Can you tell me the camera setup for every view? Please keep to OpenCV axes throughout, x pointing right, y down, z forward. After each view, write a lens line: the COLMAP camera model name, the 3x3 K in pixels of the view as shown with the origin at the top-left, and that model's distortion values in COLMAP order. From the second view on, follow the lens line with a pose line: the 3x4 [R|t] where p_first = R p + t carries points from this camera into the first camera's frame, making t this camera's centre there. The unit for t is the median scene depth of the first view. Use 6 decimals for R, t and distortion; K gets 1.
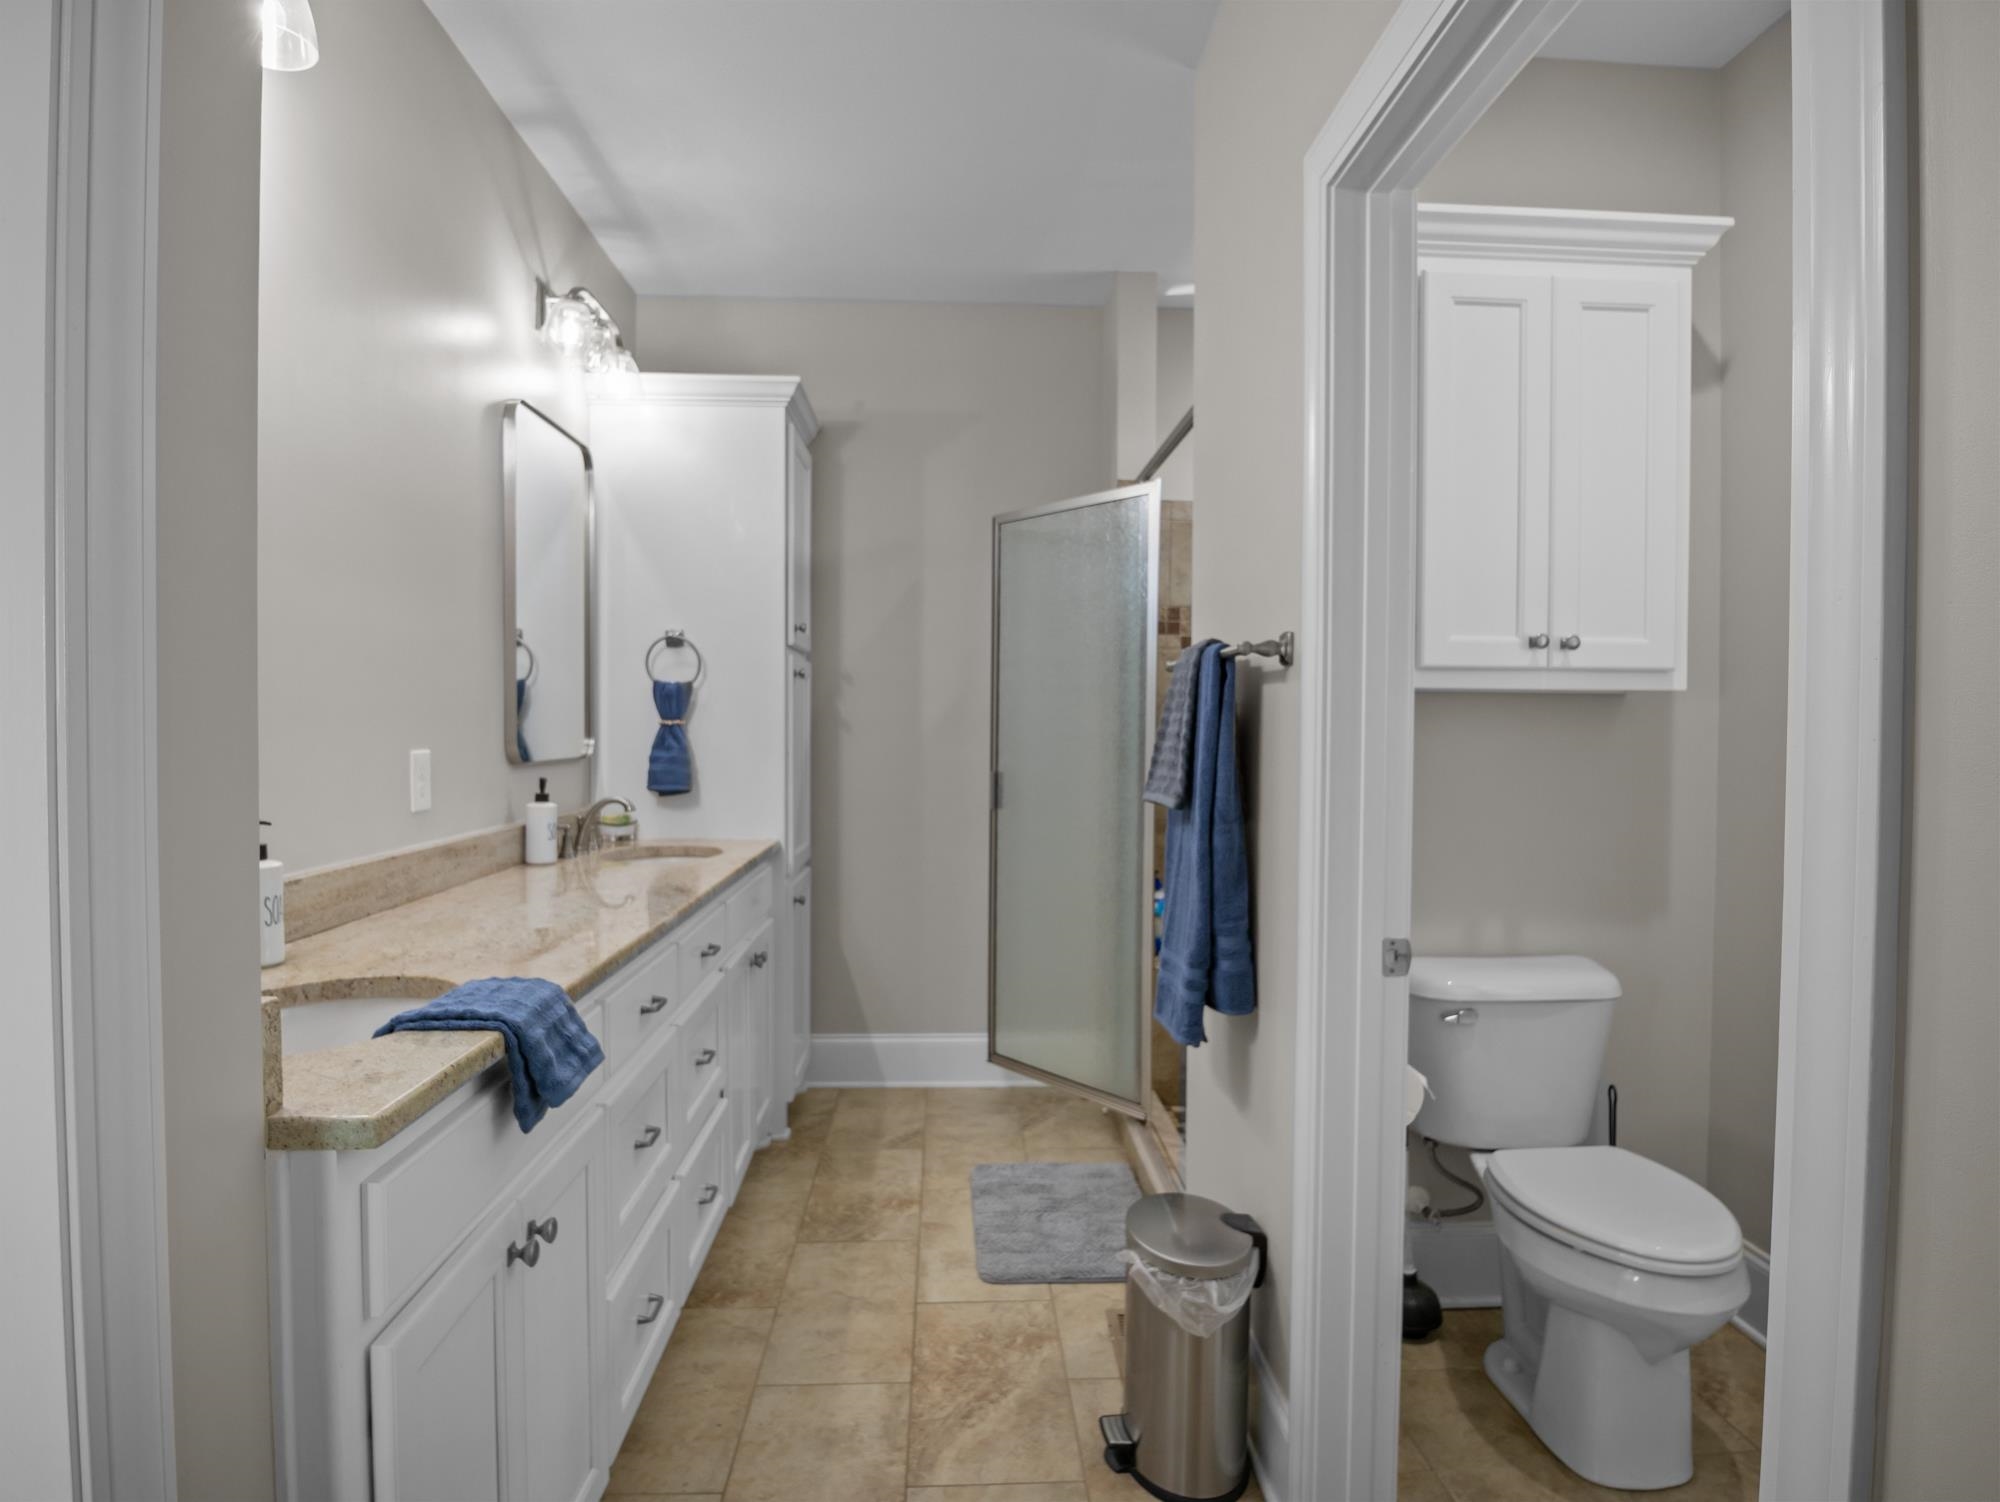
lens RADIAL K [[1090.9, 0, 1005.0], [0, 1090.9, 766.3], [0, 0, 1]] dist [-0.019673, -0.001134]
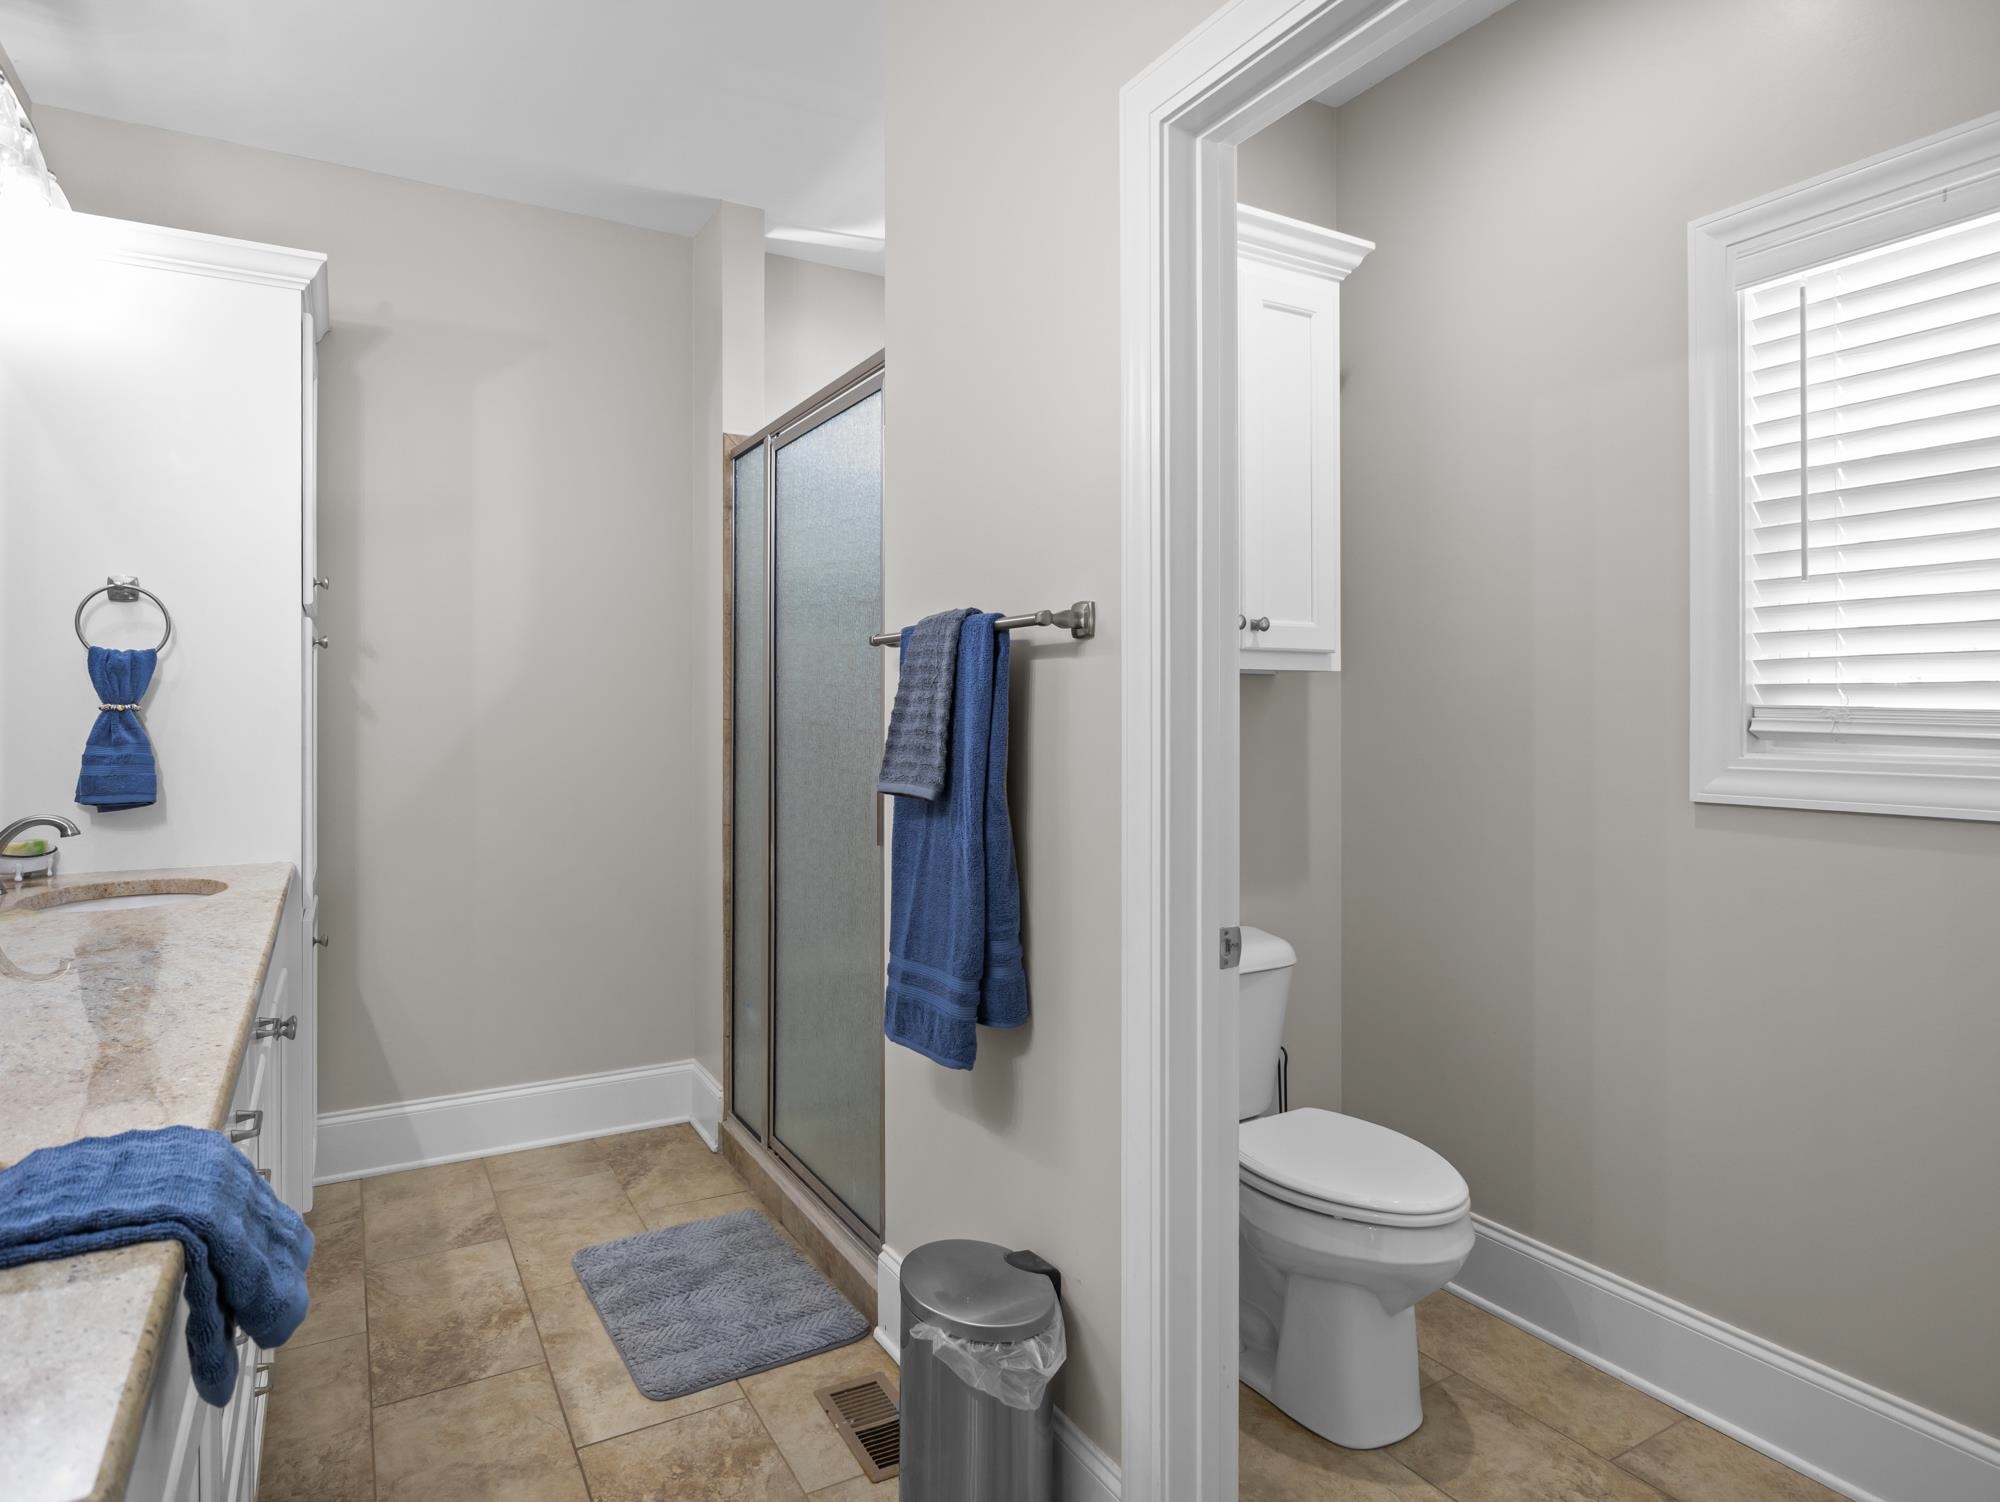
lens RADIAL K [[1127.4, 0, 1006.3], [0, 1127.4, 721.2], [0, 0, 1]] dist [-0.007241, 0.002077]
pose [[0.899079, -0.010236, 0.437666, -0.152367], [0.022417, 0.999492, -0.022673, -0.002020], [-0.437211, 0.030196, 0.898852, 0.125731]]
